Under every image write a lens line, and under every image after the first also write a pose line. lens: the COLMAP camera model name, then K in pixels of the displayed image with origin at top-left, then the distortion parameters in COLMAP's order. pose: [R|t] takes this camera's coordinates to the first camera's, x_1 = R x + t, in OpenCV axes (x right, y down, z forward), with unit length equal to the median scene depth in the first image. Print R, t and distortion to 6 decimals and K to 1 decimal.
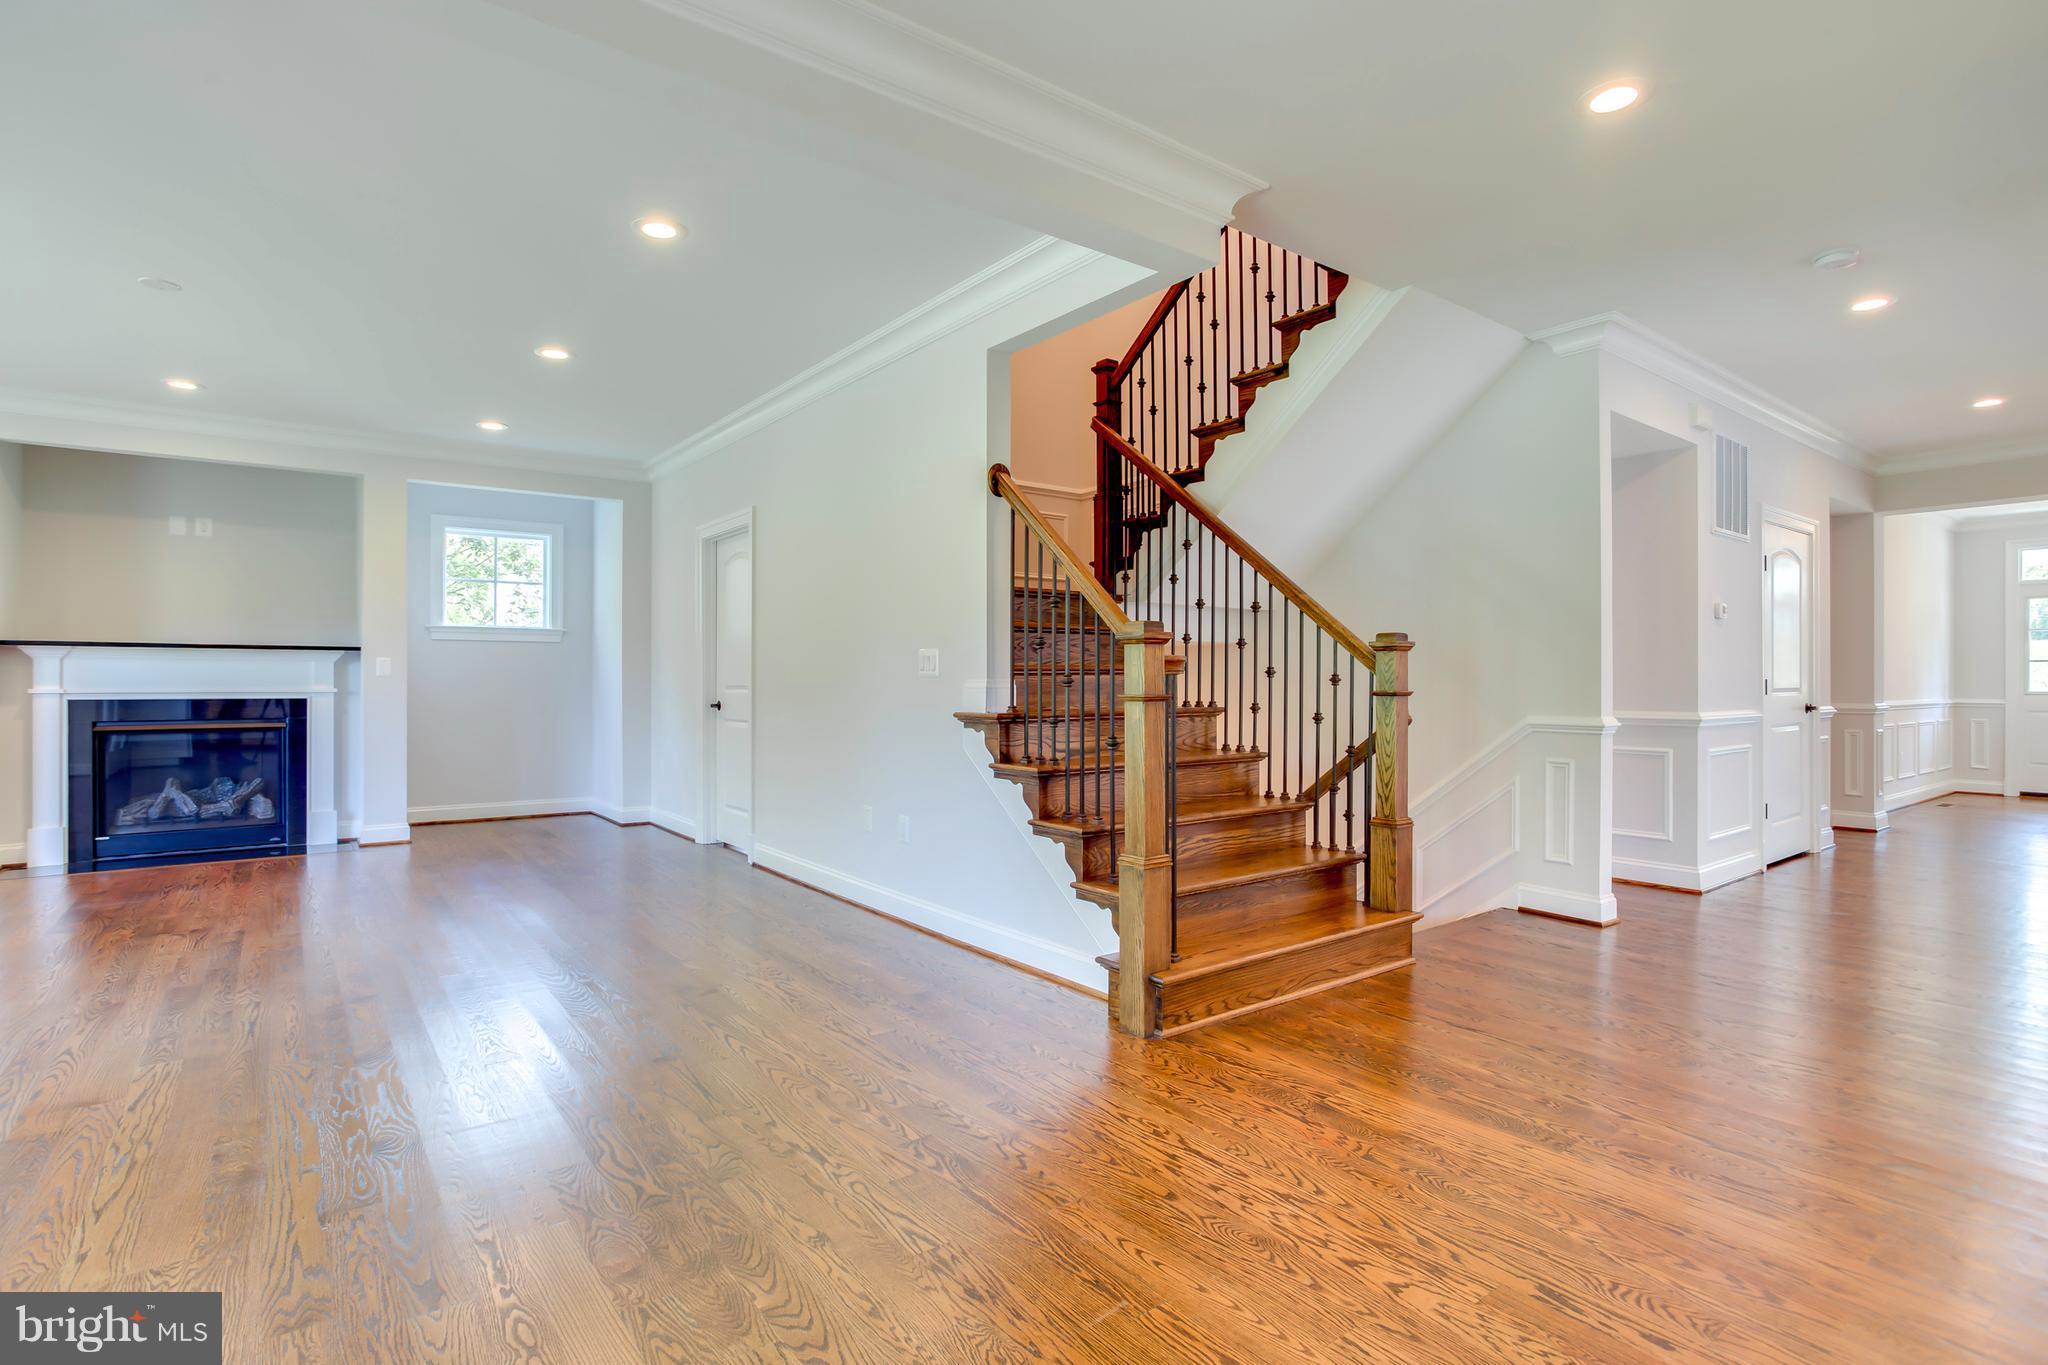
lens RADIAL K [[1016.2, 0, 1028.5], [0, 1016.2, 680.6], [0, 0, 1]] dist [-0.016177, 0.000632]
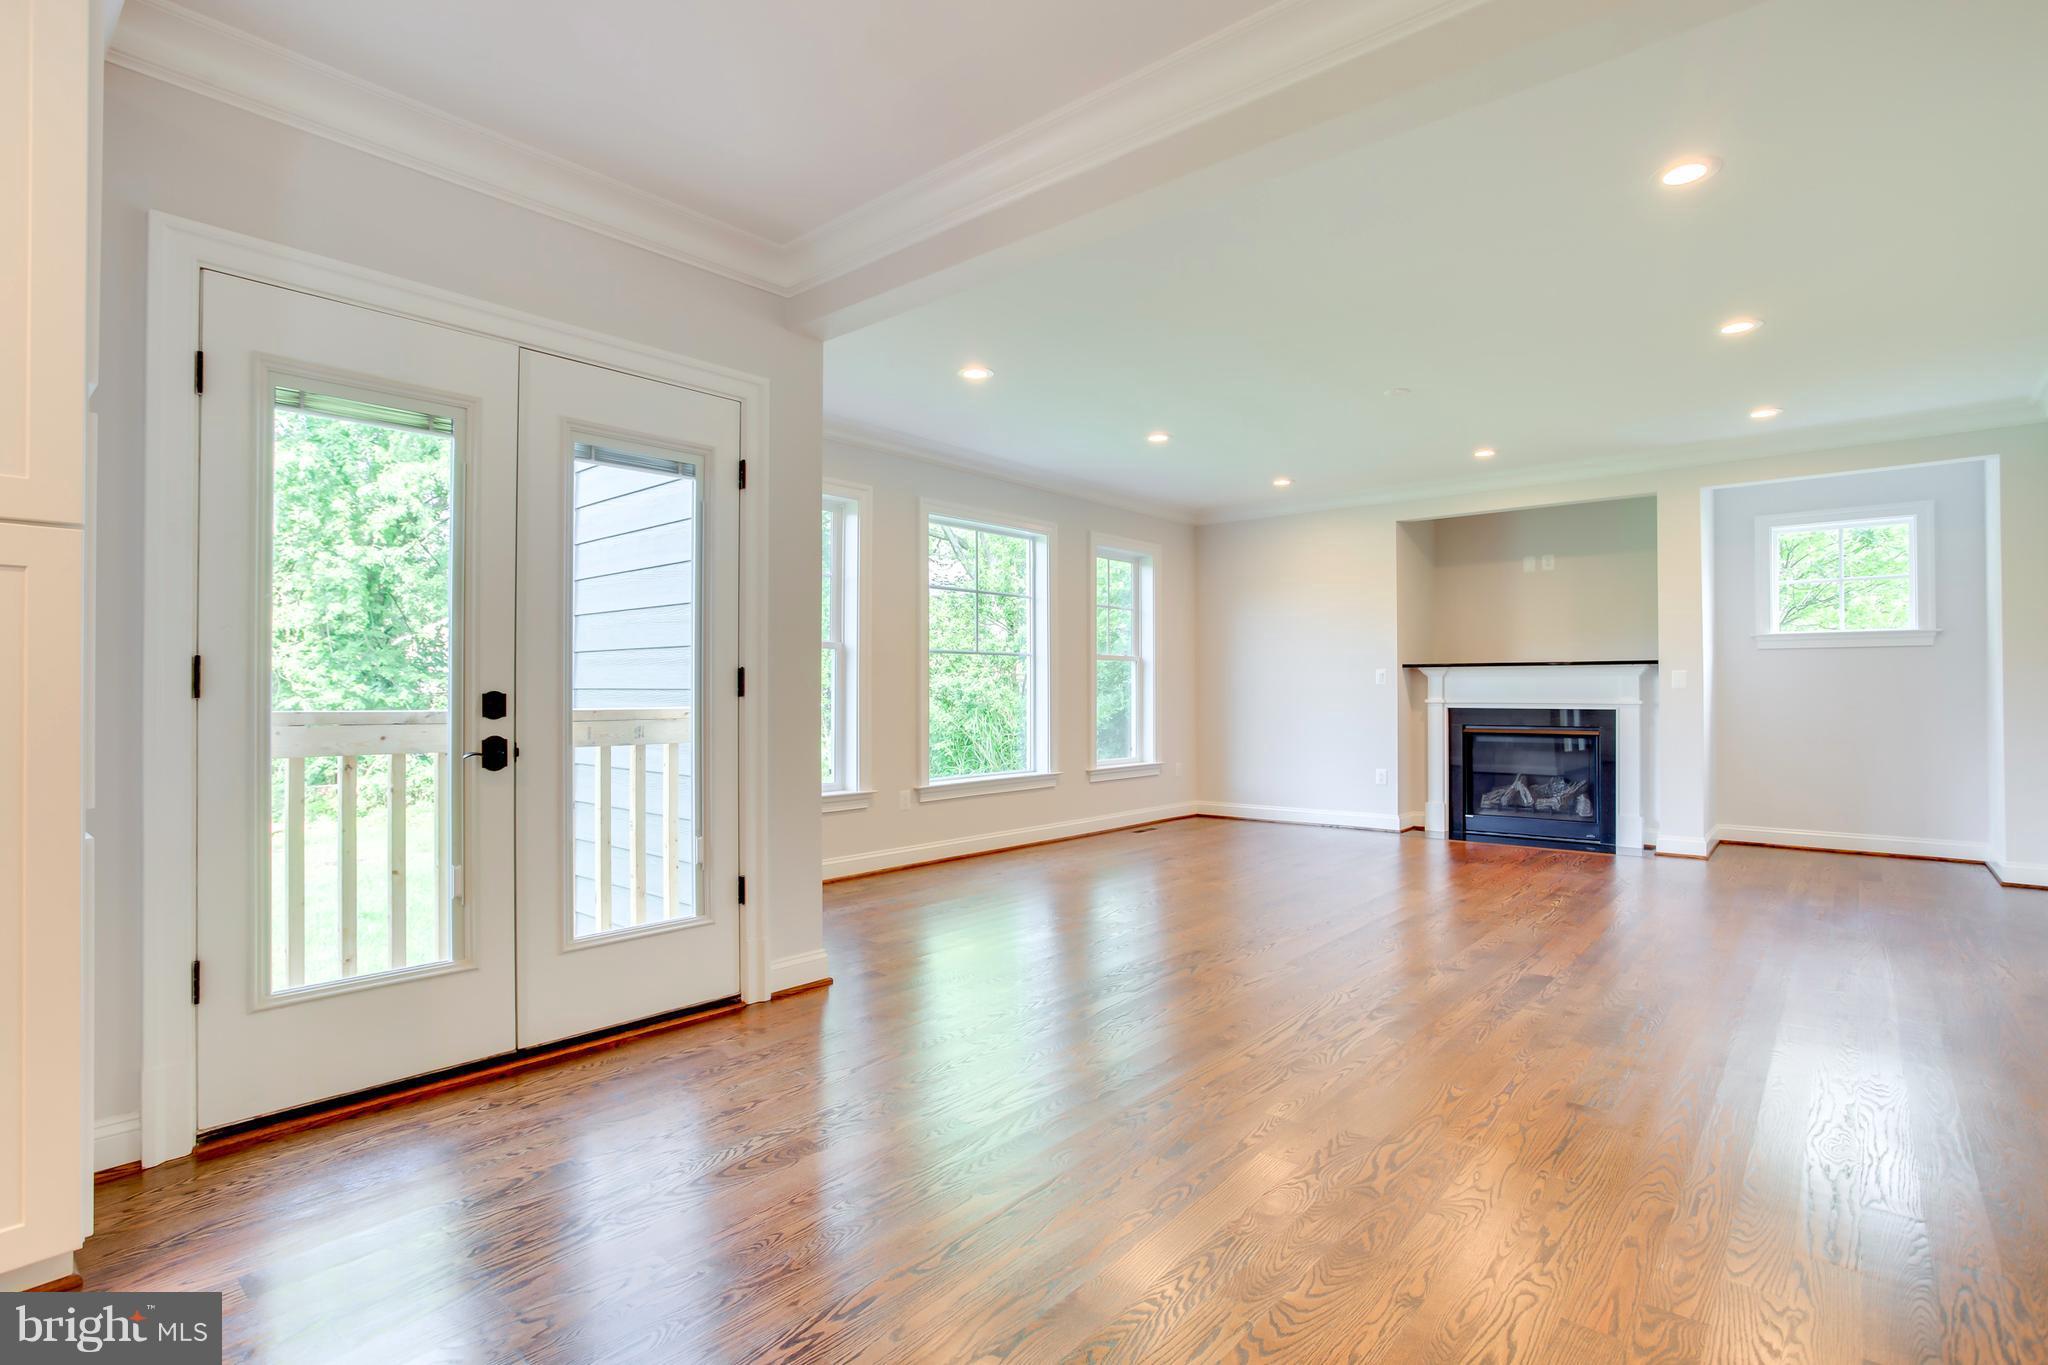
lens RADIAL K [[1016.2, 0, 1022.8], [0, 1016.2, 684.9], [0, 0, 1]] dist [-0.016177, 0.000632]
pose [[0.208732, -0.007716, -0.977943, 0.212894], [0.000366, 0.999969, -0.007812, -0.000589], [0.977973, 0.001273, 0.208728, 0.157723]]
